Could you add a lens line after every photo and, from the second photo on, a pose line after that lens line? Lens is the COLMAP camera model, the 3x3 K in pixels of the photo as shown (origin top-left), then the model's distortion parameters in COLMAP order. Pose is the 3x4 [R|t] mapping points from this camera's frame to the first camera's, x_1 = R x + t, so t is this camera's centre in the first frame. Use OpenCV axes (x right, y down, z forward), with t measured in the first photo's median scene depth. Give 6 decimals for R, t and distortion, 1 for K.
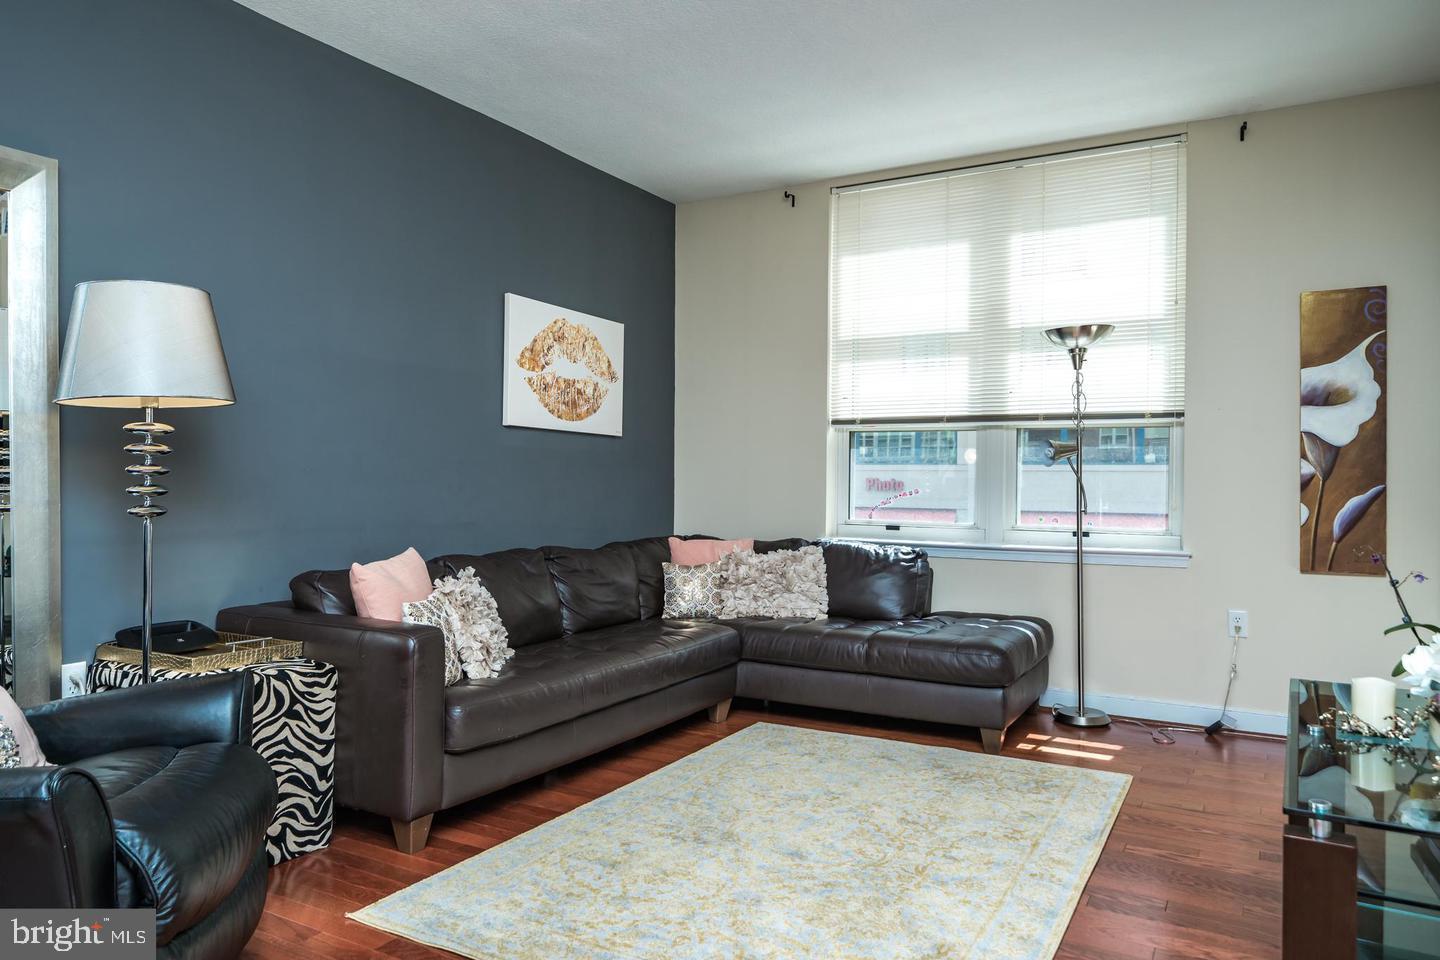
lens RADIAL K [[985.8, 0, 710.6], [0, 985.8, 484.7], [0, 0, 1]] dist [0.024191, 0.000053]
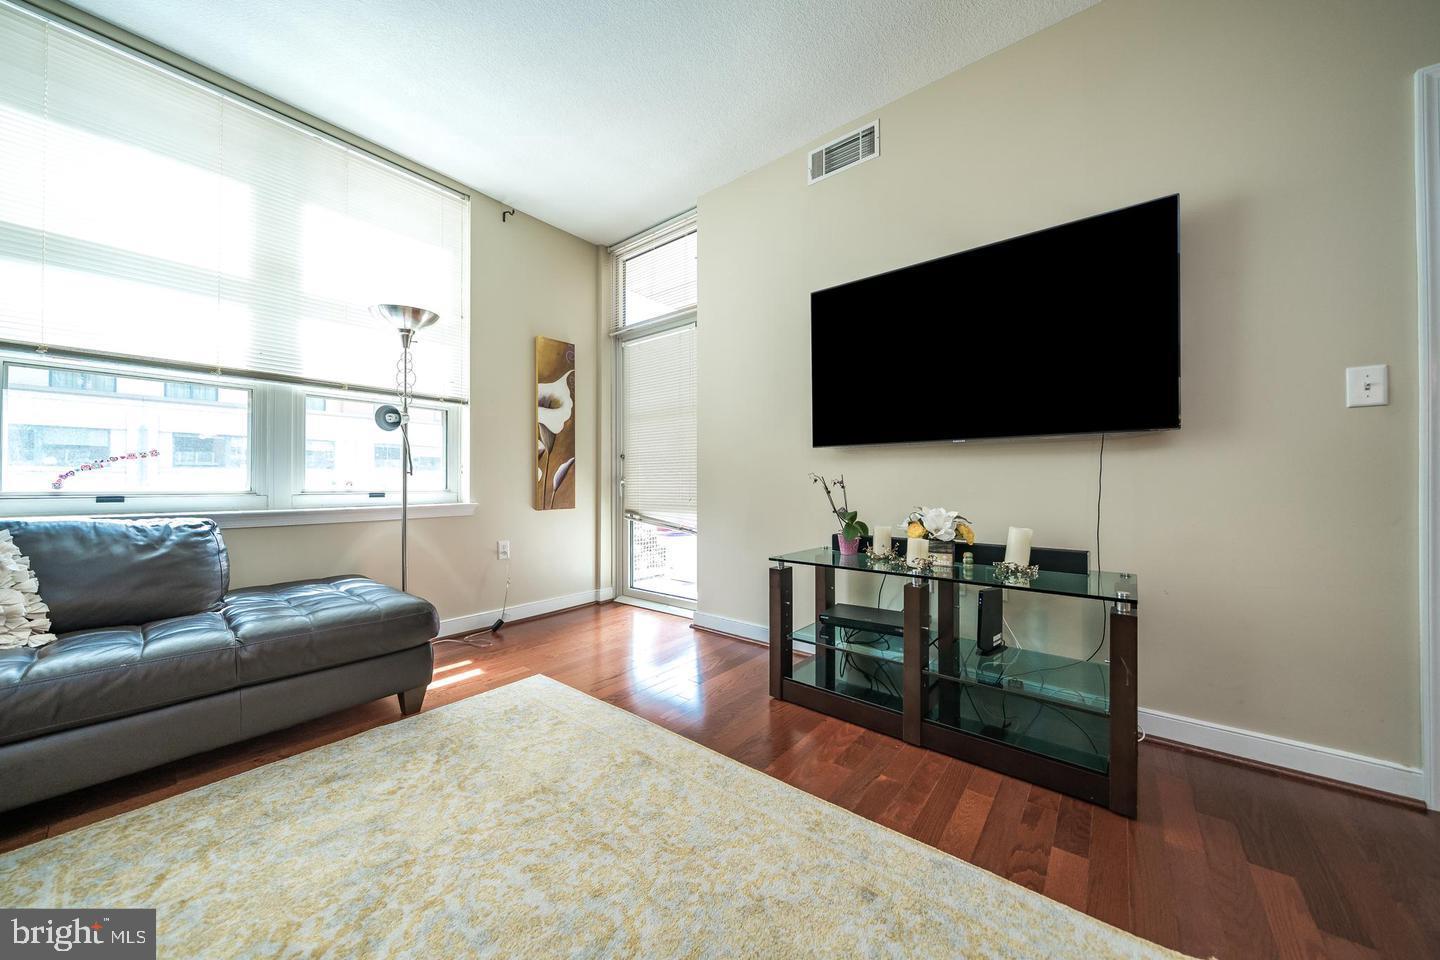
lens RADIAL K [[495.3, 0, 722.3], [0, 495.3, 481.0], [0, 0, 1]] dist [-0.005694, -0.000445]
pose [[0.162896, -0.002521, 0.986640, -0.140012], [0.008687, 0.999962, 0.001121, 0.041847], [-0.986605, 0.008388, 0.162912, 0.584566]]
